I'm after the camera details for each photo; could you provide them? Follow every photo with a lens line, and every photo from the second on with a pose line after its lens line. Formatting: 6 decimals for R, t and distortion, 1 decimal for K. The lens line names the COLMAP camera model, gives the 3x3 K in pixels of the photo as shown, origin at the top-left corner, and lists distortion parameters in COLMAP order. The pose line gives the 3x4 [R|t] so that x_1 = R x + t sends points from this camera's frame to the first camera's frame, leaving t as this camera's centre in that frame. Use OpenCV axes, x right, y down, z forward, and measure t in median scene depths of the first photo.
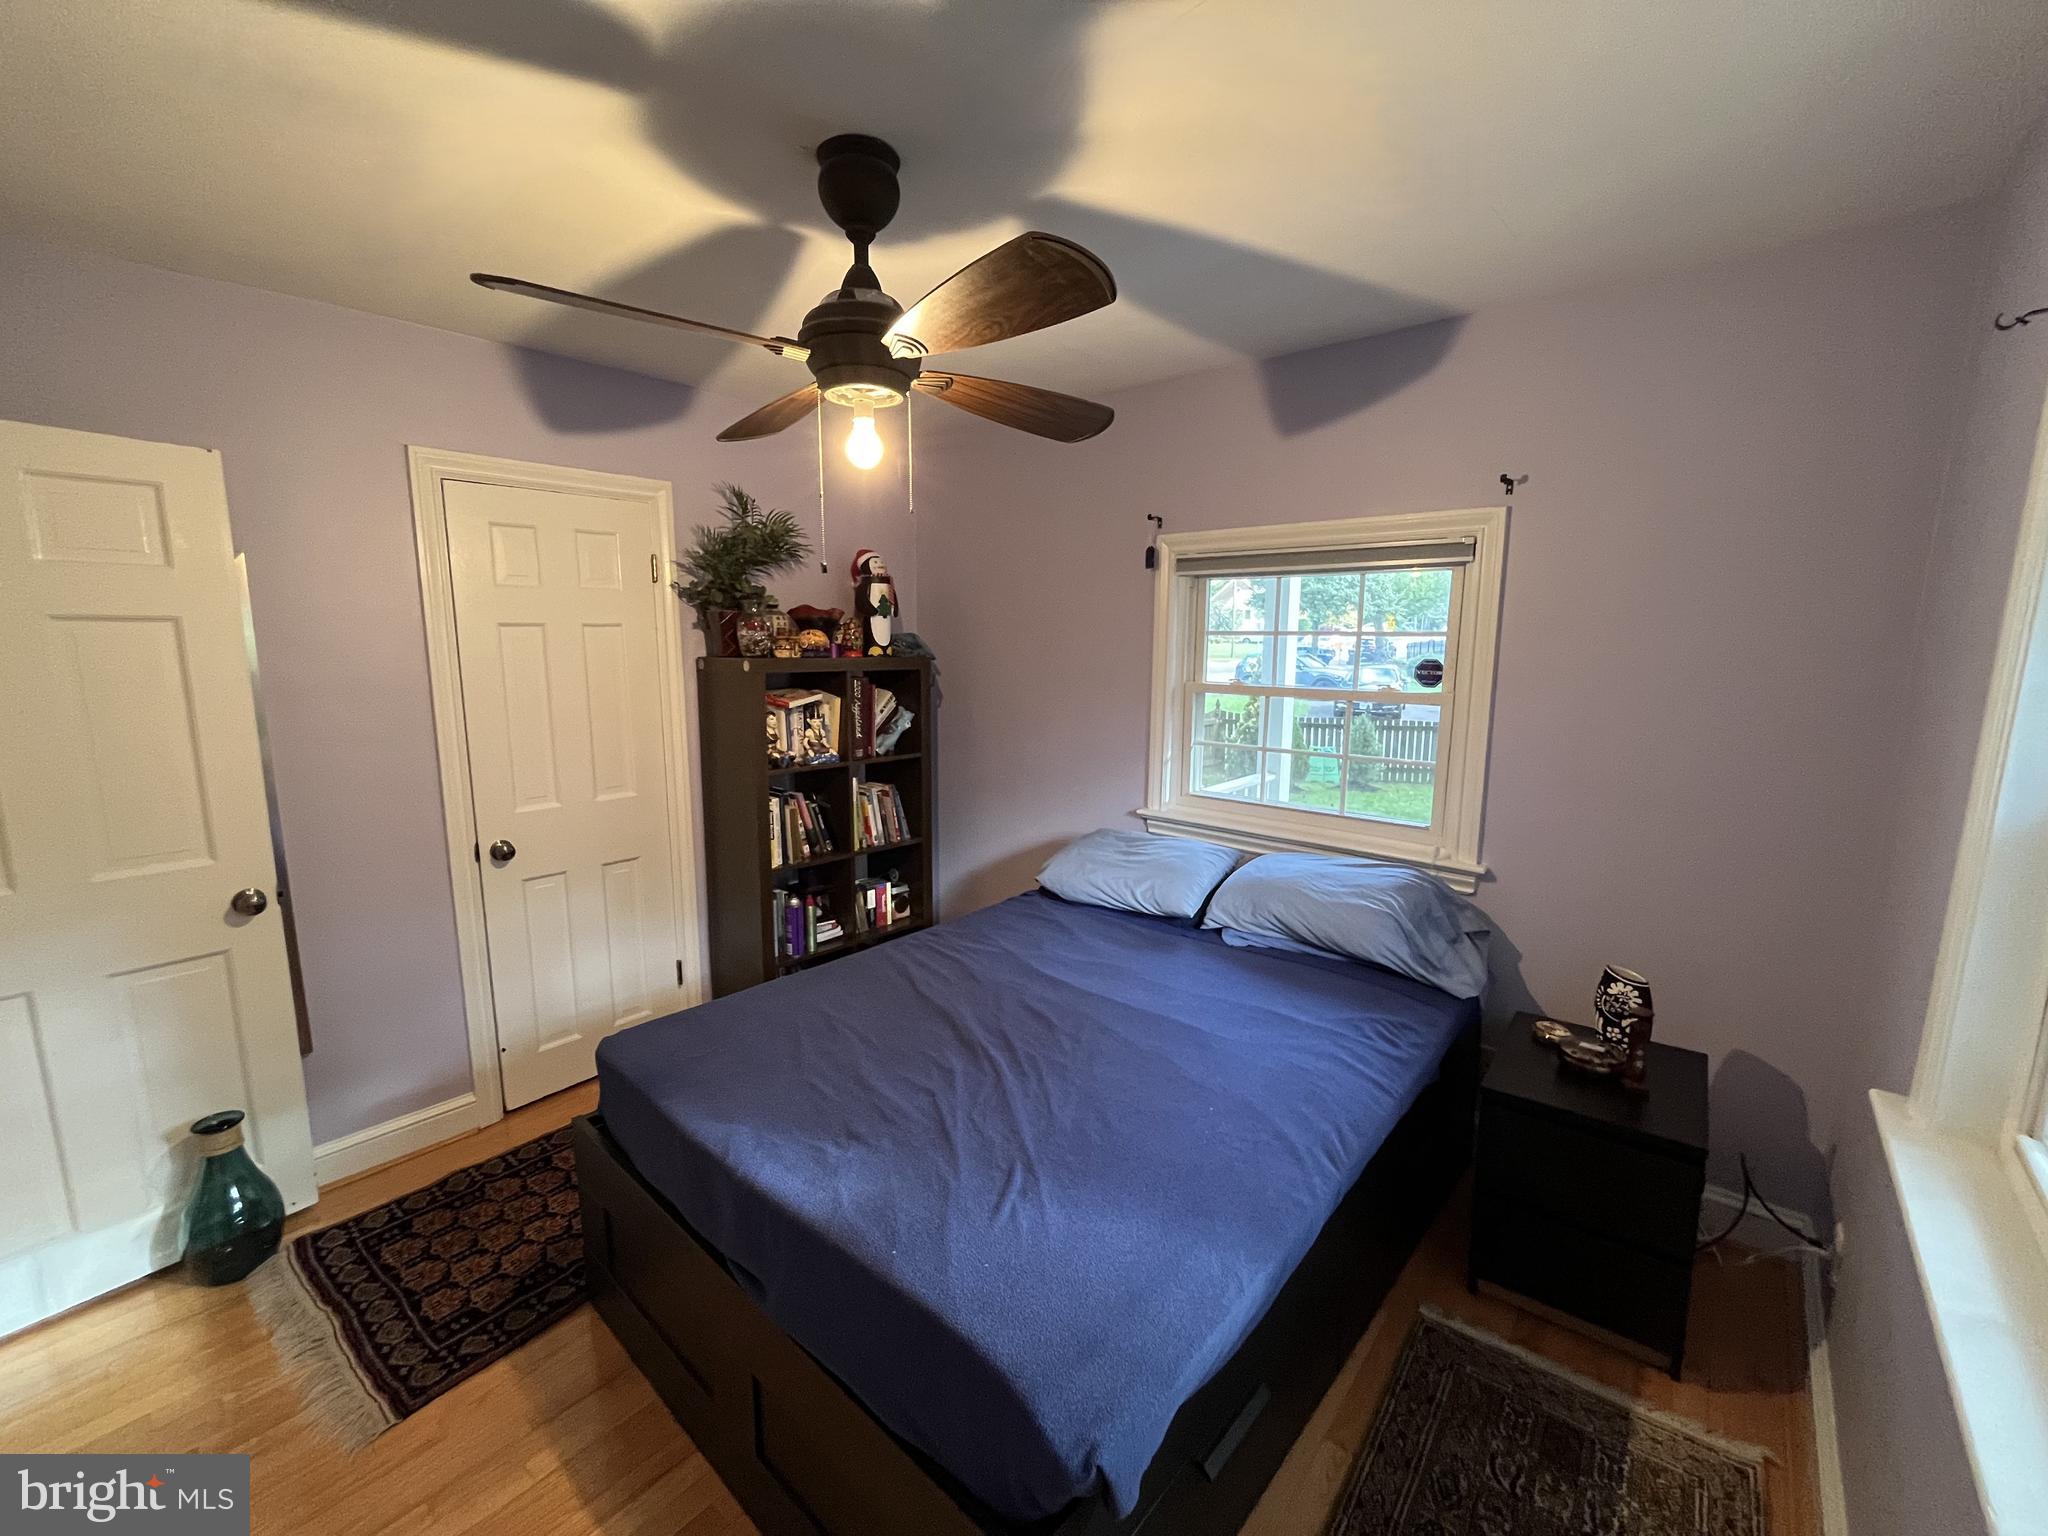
lens RADIAL K [[841.9, 0, 1024.0], [0, 841.9, 768.0], [0, 0, 1]] dist [-0.000613, -0.000093]
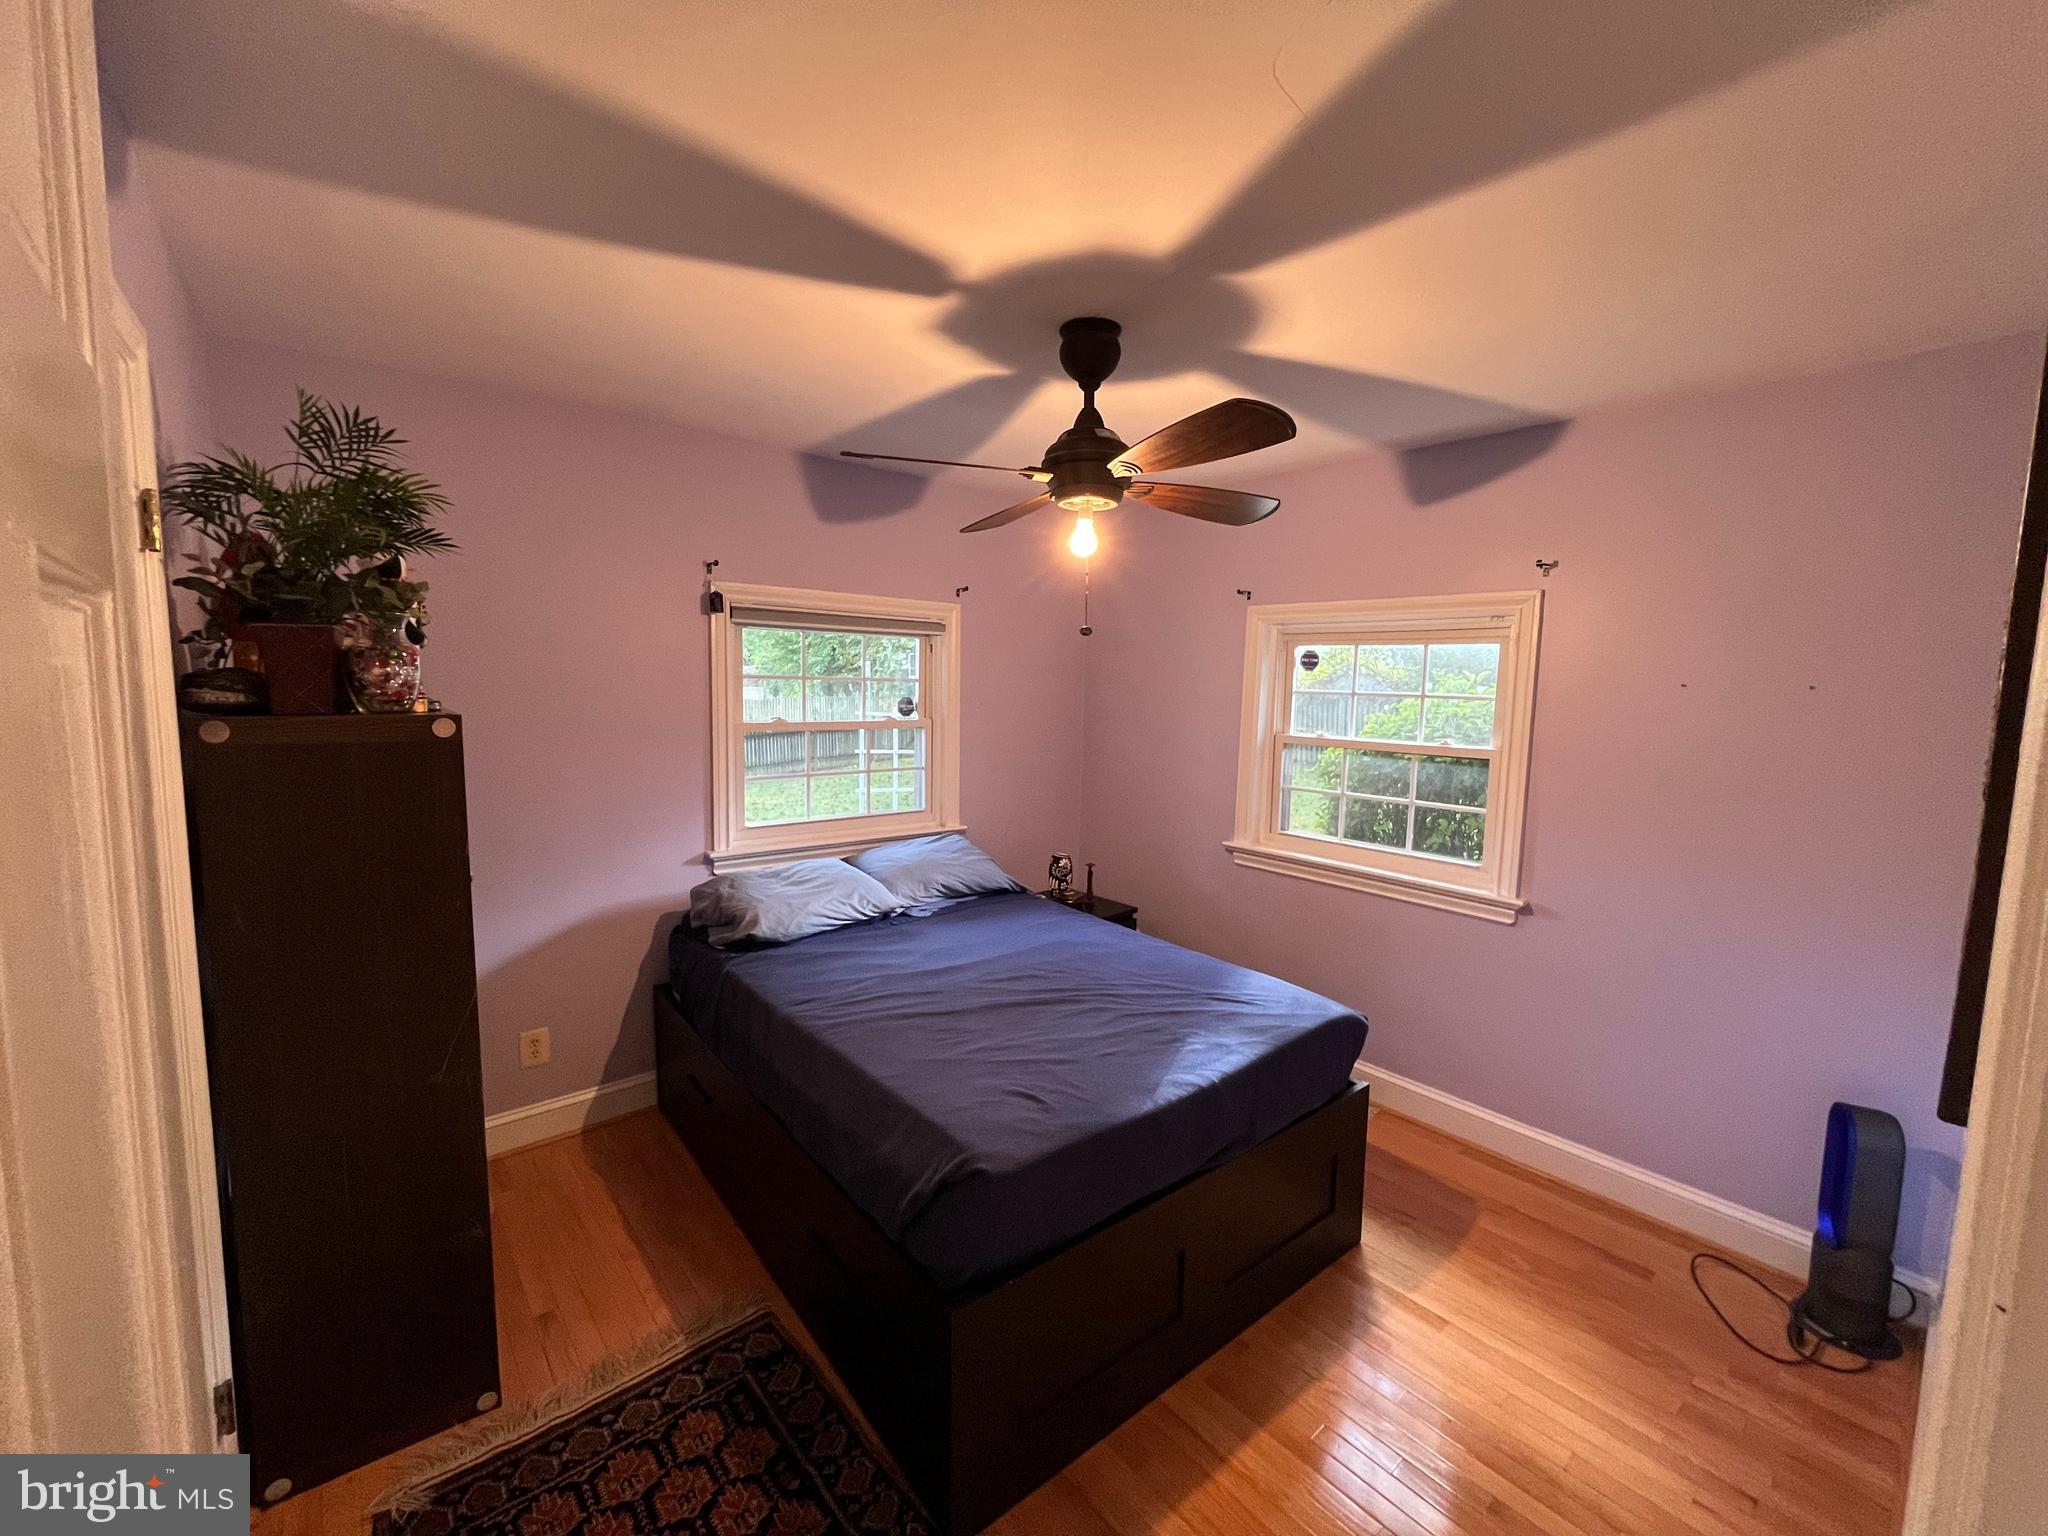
lens RADIAL K [[841.9, 0, 1024.0], [0, 841.9, 768.0], [0, 0, 1]] dist [-0.000613, -0.000093]
pose [[0.144568, -0.097238, 0.984706, -1.211546], [0.137477, 0.987482, 0.077328, -0.118993], [-0.979898, 0.124195, 0.156126, 0.746386]]
